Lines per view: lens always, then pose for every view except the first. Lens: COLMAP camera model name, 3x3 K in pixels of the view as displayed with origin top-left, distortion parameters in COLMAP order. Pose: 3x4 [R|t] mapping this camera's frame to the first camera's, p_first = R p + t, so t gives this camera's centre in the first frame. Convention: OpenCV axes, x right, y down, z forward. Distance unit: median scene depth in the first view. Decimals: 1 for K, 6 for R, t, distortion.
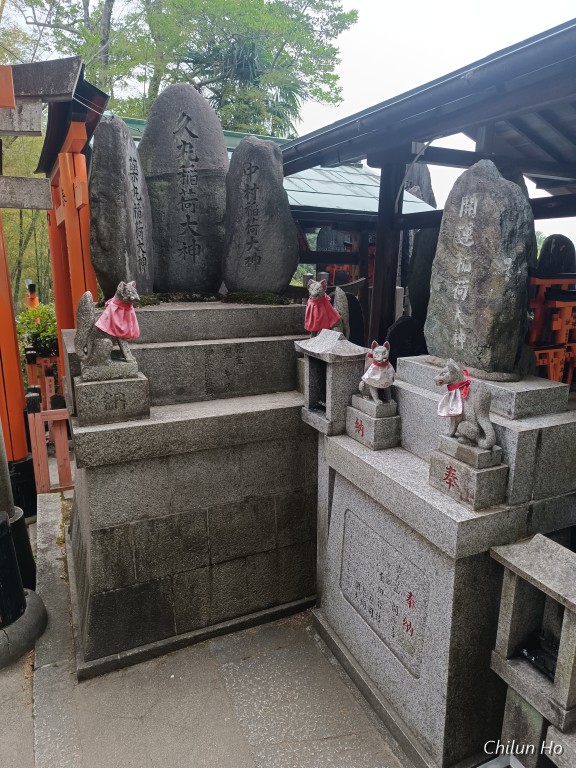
lens RADIAL K [[521.1, 0, 299.2], [0, 521.1, 384.4], [0, 0, 1]] dist [0.007362, -0.002477]
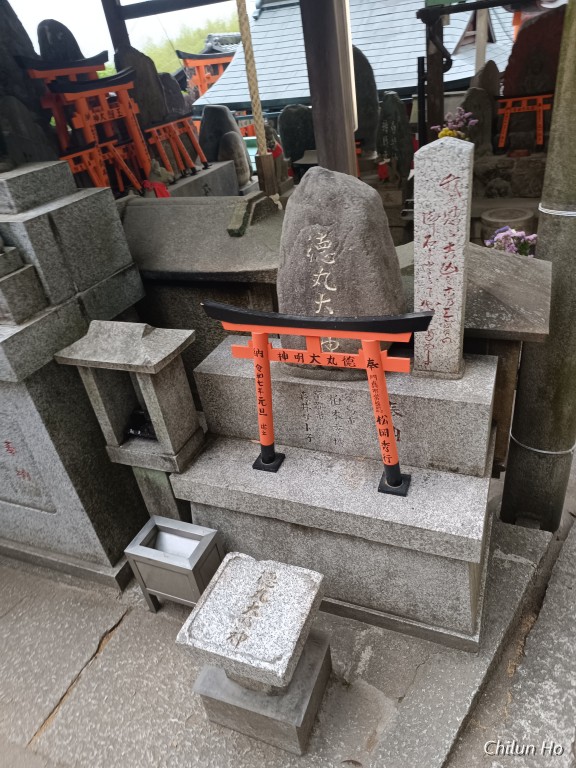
lens RADIAL K [[521.1, 0, 299.2], [0, 521.1, 384.4], [0, 0, 1]] dist [0.007362, -0.002477]
pose [[0.720571, -0.450343, 0.527228, 0.164473], [0.286446, 0.885793, 0.365129, 0.142358], [-0.631448, -0.112079, 0.767276, -0.004308]]
